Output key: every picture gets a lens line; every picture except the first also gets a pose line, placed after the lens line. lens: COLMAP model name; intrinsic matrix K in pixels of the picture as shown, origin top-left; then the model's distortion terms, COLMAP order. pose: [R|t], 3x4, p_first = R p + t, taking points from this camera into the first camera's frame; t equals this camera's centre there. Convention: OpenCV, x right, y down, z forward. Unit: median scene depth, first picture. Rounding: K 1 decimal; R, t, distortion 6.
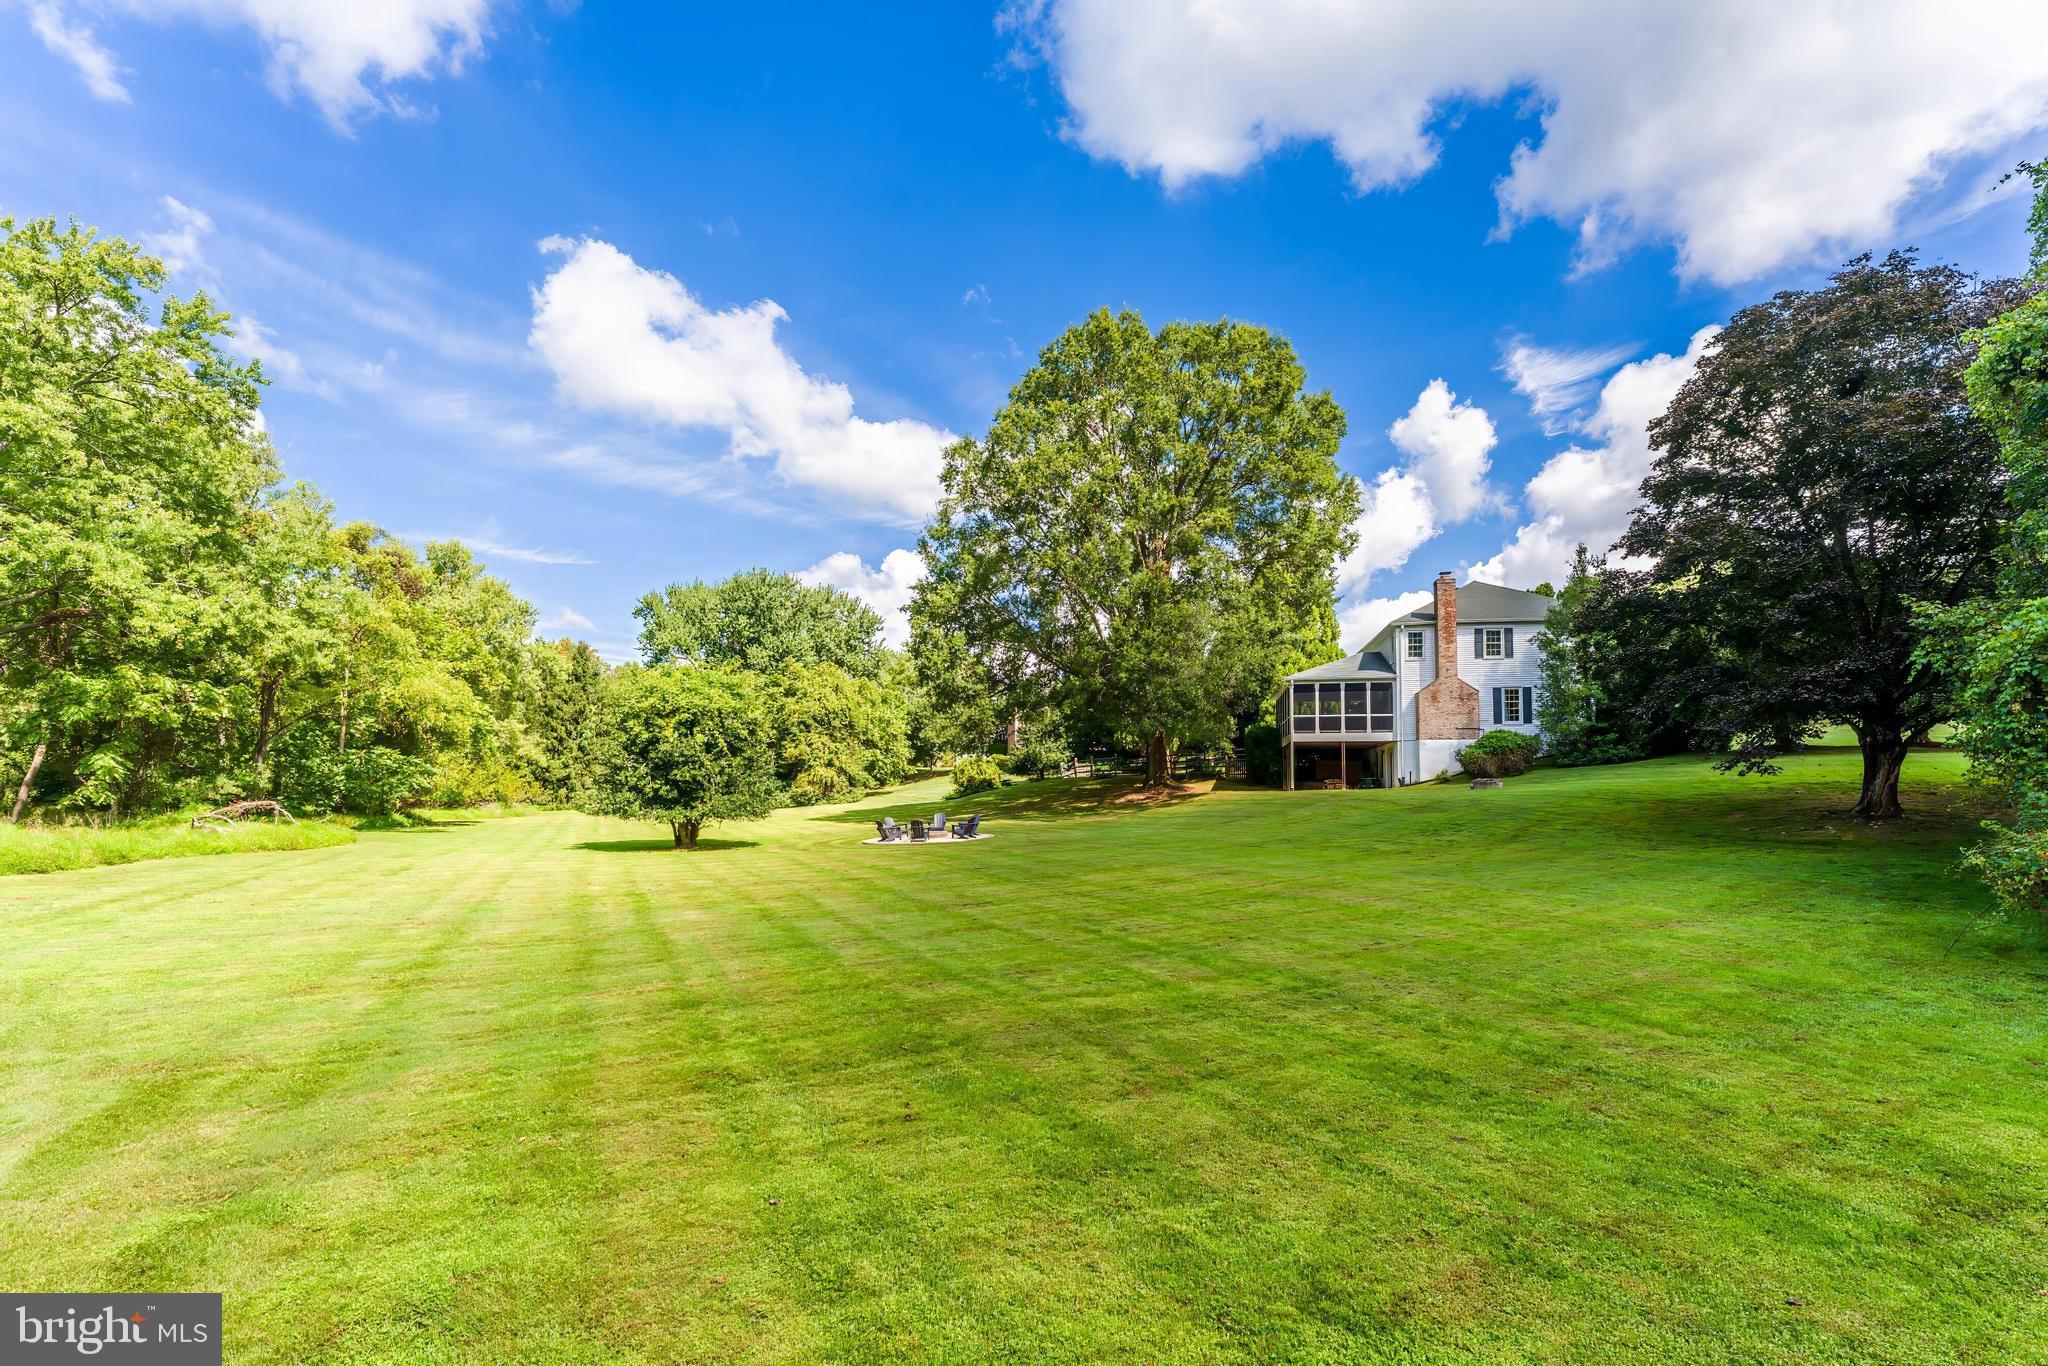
lens RADIAL K [[884.7, 0, 1024.0], [0, 884.7, 683.0], [0, 0, 1]] dist [0.000983, 0.000039]
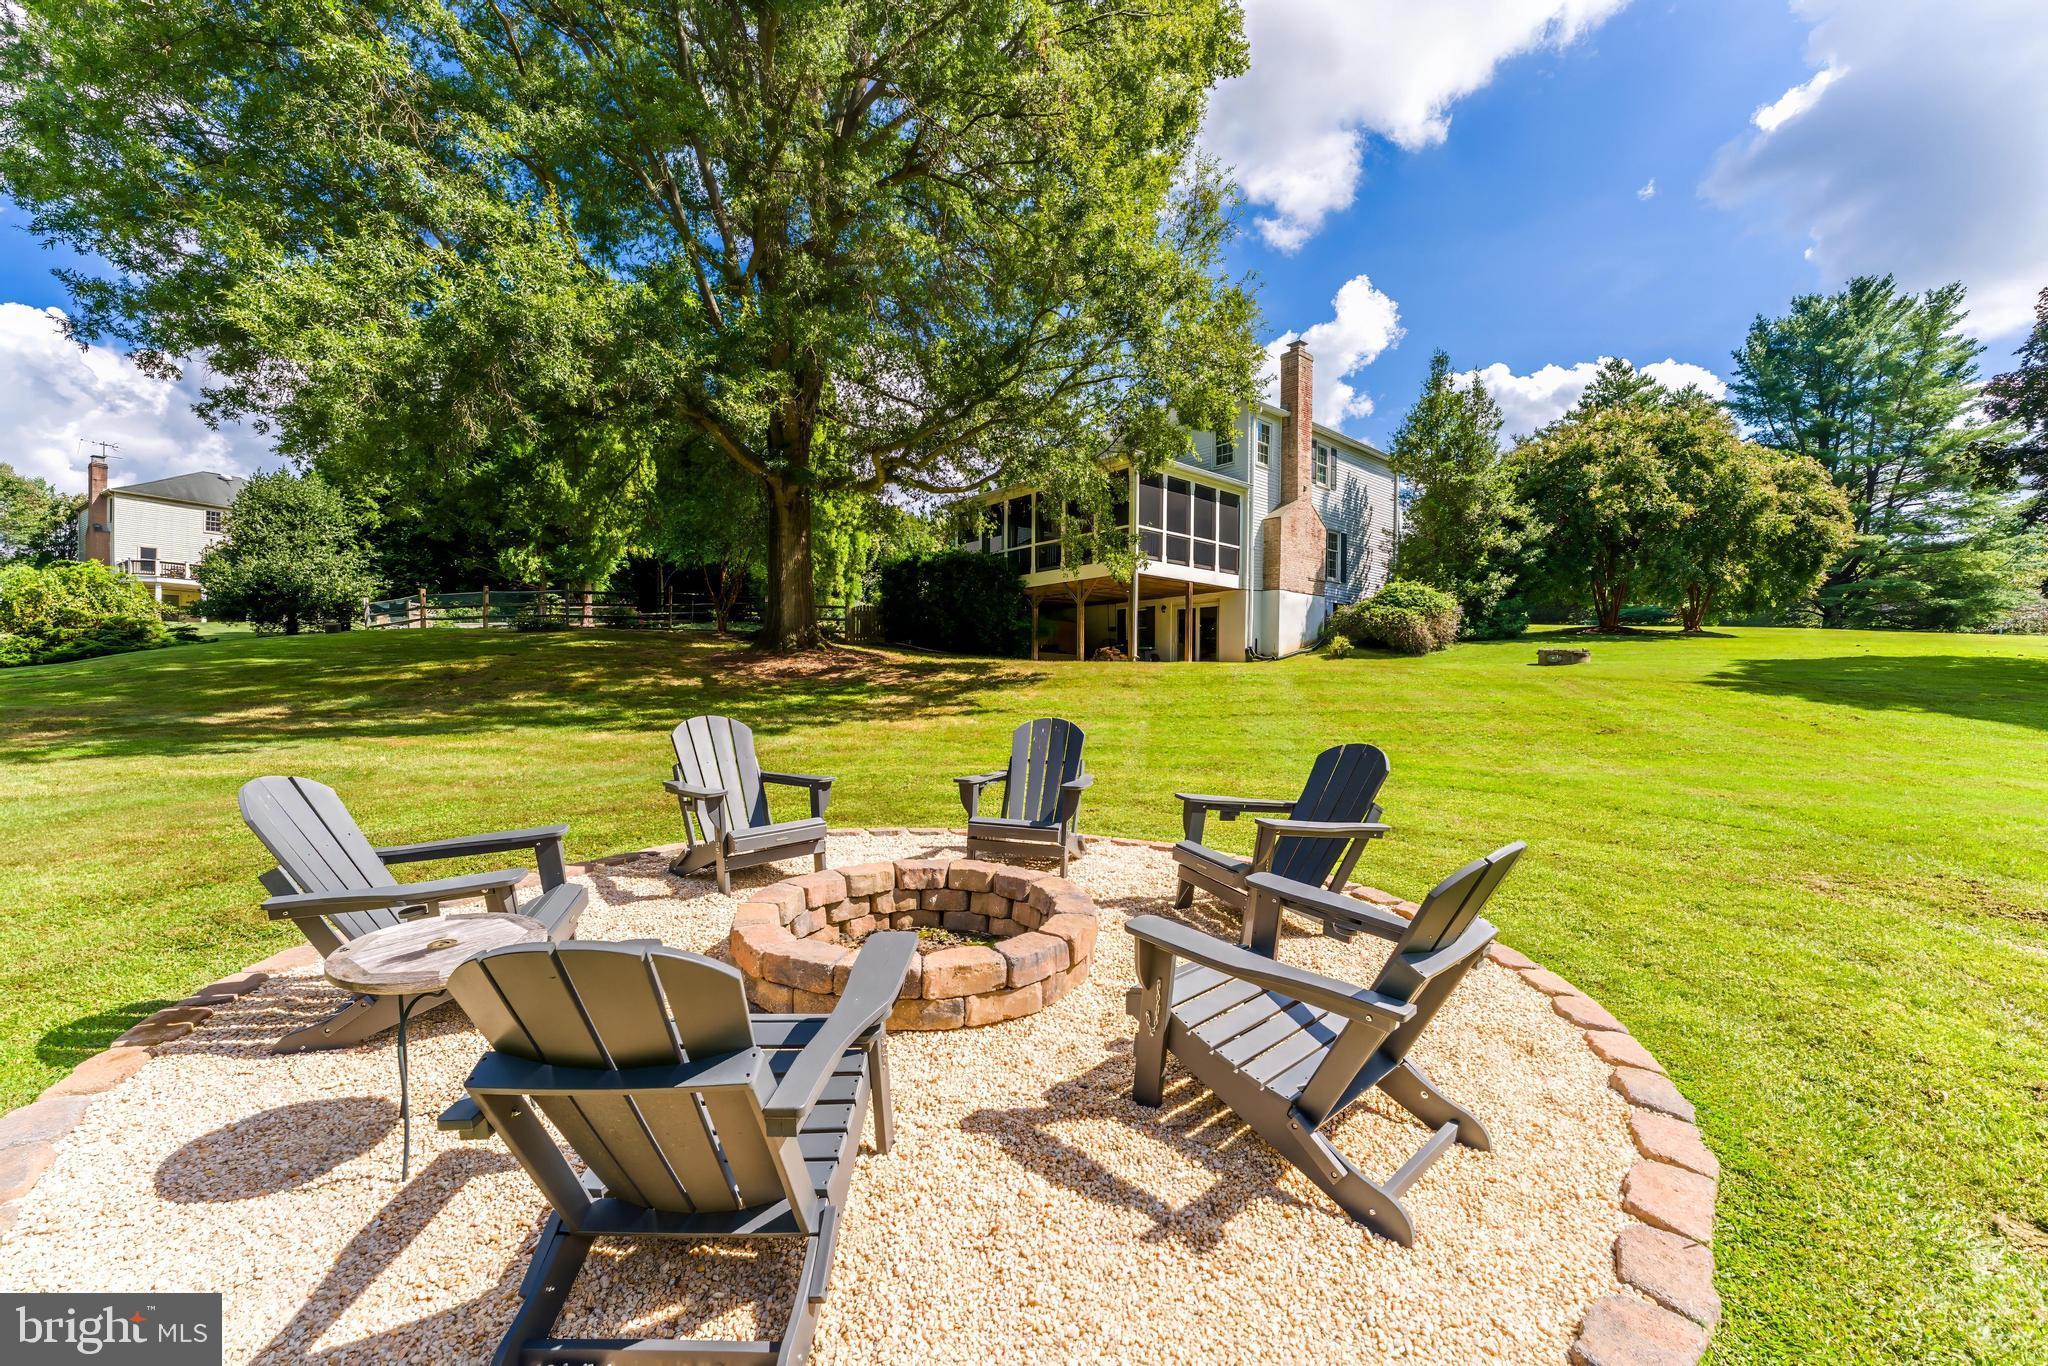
lens RADIAL K [[822.8, 0, 1028.6], [0, 822.8, 664.1], [0, 0, 1]] dist [-0.000438, -0.000121]
pose [[0.621322, 0.029798, 0.782989, -0.119282], [-0.110142, 0.992676, 0.049623, 0.102840], [-0.775776, -0.117072, 0.620054, 0.740973]]
